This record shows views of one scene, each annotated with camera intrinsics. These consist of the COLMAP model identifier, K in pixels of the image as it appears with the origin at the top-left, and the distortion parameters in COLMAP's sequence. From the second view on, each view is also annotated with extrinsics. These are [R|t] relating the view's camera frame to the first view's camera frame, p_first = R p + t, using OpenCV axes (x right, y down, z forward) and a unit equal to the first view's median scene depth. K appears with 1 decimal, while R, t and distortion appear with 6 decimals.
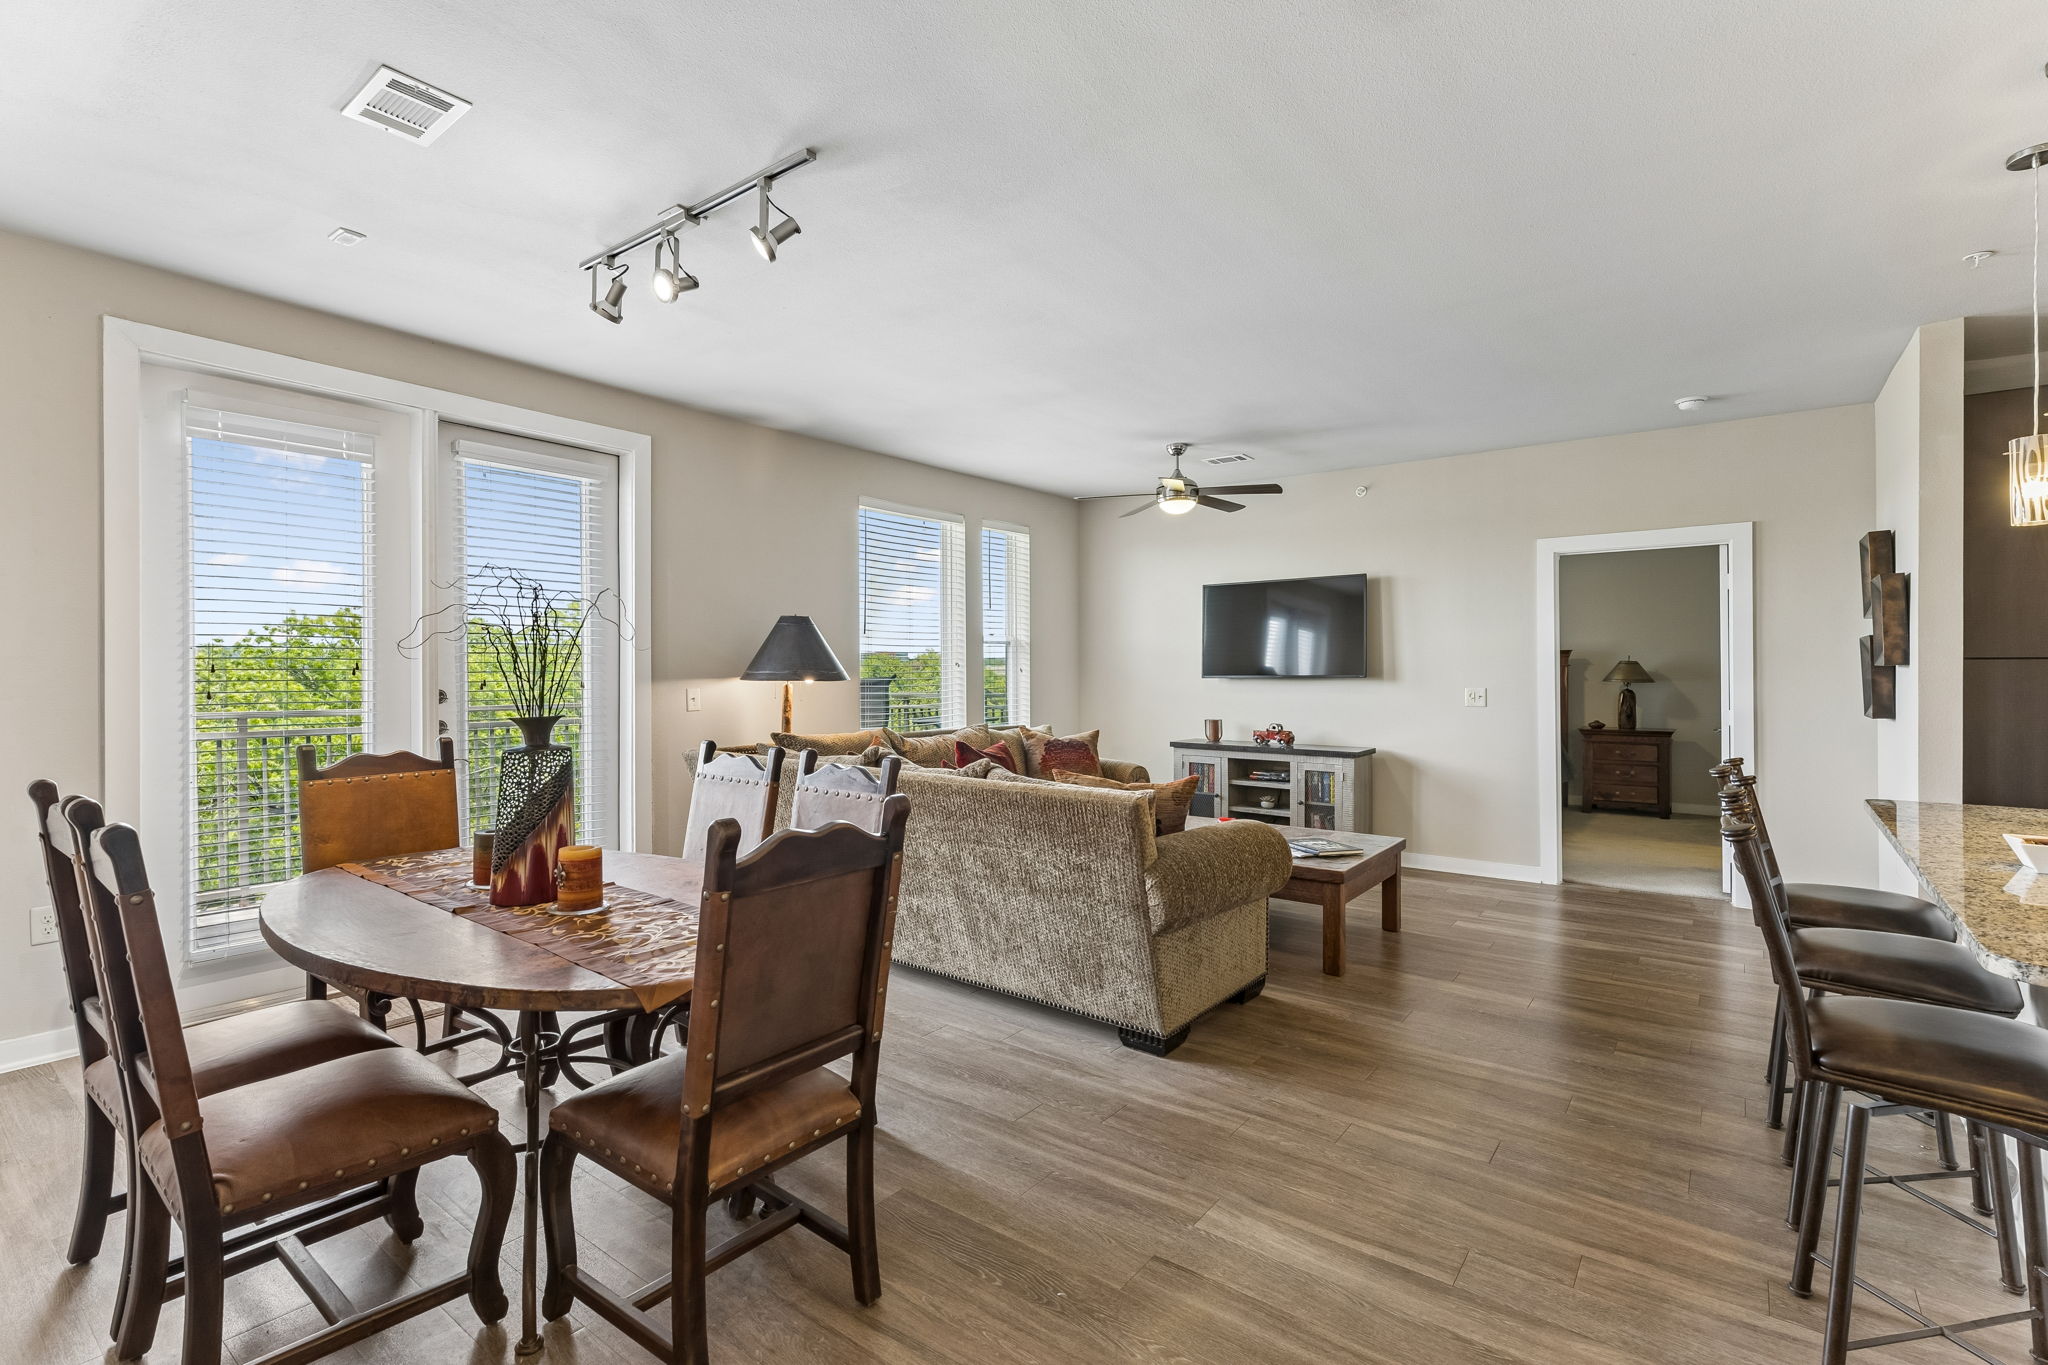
lens RADIAL K [[932.2, 0, 1020.6], [0, 932.2, 674.7], [0, 0, 1]] dist [-0.001181, 0.000533]
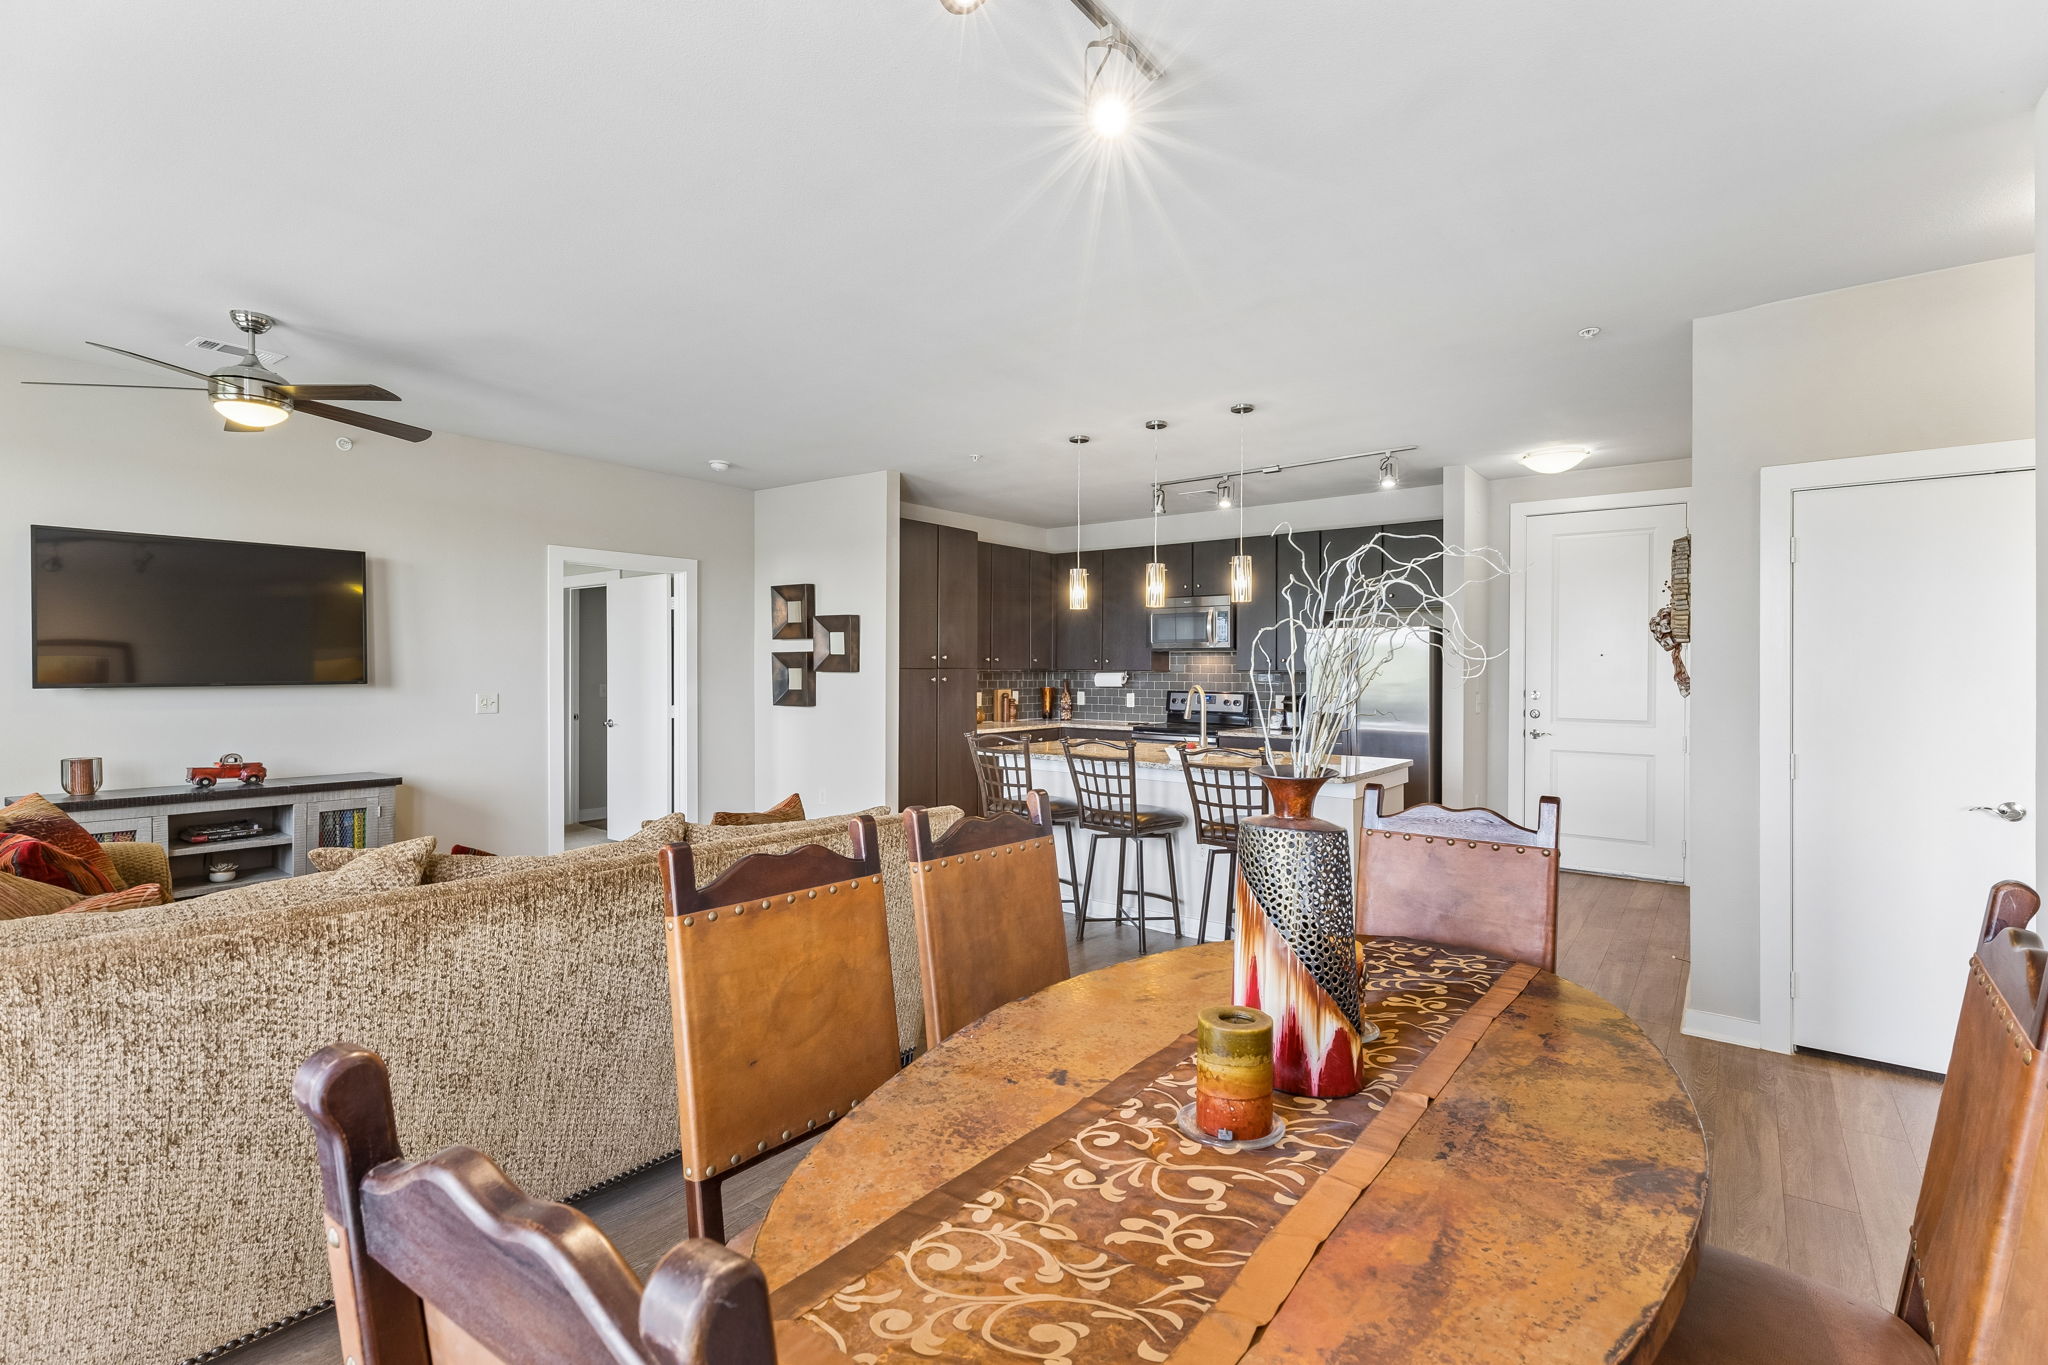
lens RADIAL K [[932.2, 0, 1028.8], [0, 932.2, 677.9], [0, 0, 1]] dist [-0.001181, 0.000533]
pose [[-0.011068, -0.006814, 0.999916, -0.465162], [-0.001611, 0.999976, 0.006797, -0.008864], [-0.999937, -0.001536, -0.011078, 0.493374]]
